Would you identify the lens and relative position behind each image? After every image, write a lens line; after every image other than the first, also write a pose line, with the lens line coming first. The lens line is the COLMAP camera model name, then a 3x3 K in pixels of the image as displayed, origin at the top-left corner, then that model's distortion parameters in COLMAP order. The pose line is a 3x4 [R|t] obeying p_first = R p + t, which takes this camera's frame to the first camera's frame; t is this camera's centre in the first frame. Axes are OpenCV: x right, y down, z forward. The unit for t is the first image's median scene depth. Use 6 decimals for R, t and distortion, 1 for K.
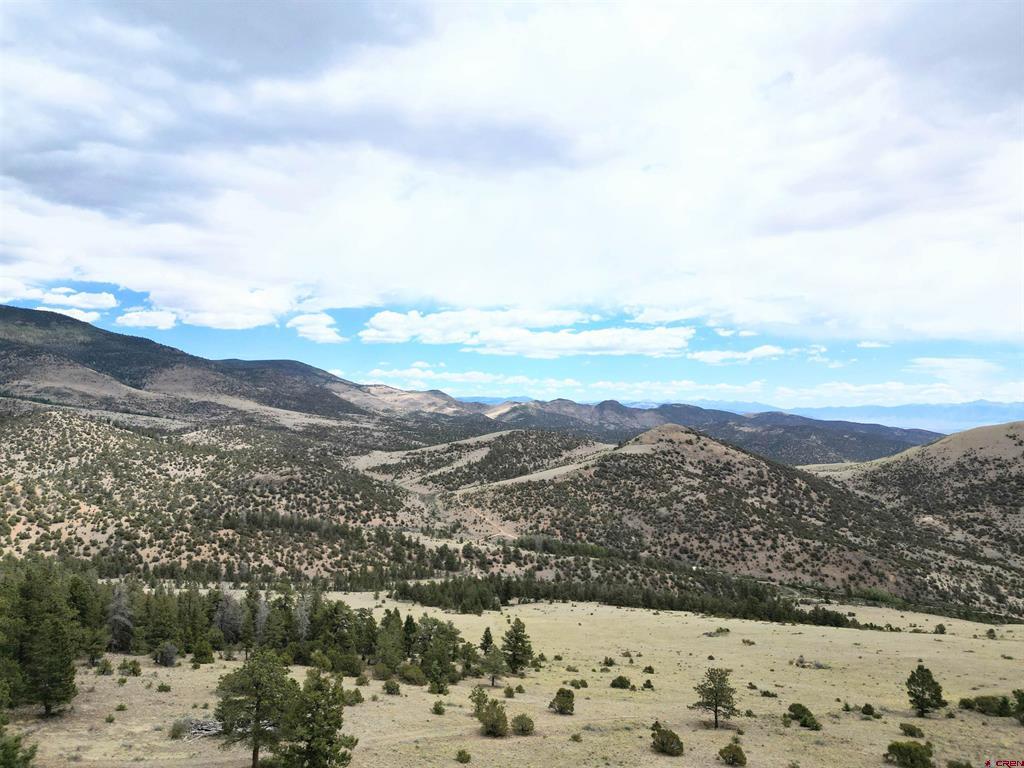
lens RADIAL K [[711.5, 0, 508.8], [0, 711.5, 383.5], [0, 0, 1]] dist [0.083474, -0.074877]
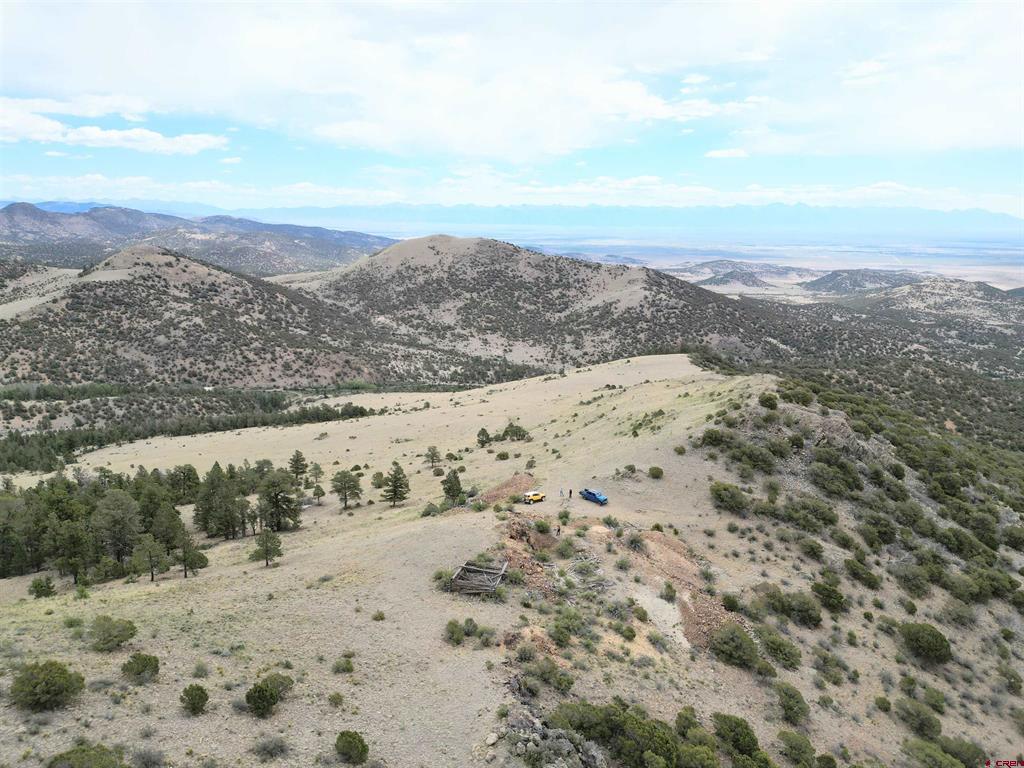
lens RADIAL K [[711.5, 0, 508.3], [0, 711.5, 379.0], [0, 0, 1]] dist [0.083474, -0.074877]
pose [[0.747481, -0.155893, 0.645732, -0.098128], [-0.018678, 0.966756, 0.255017, -0.042396], [-0.664021, -0.202681, 0.719720, -0.082422]]
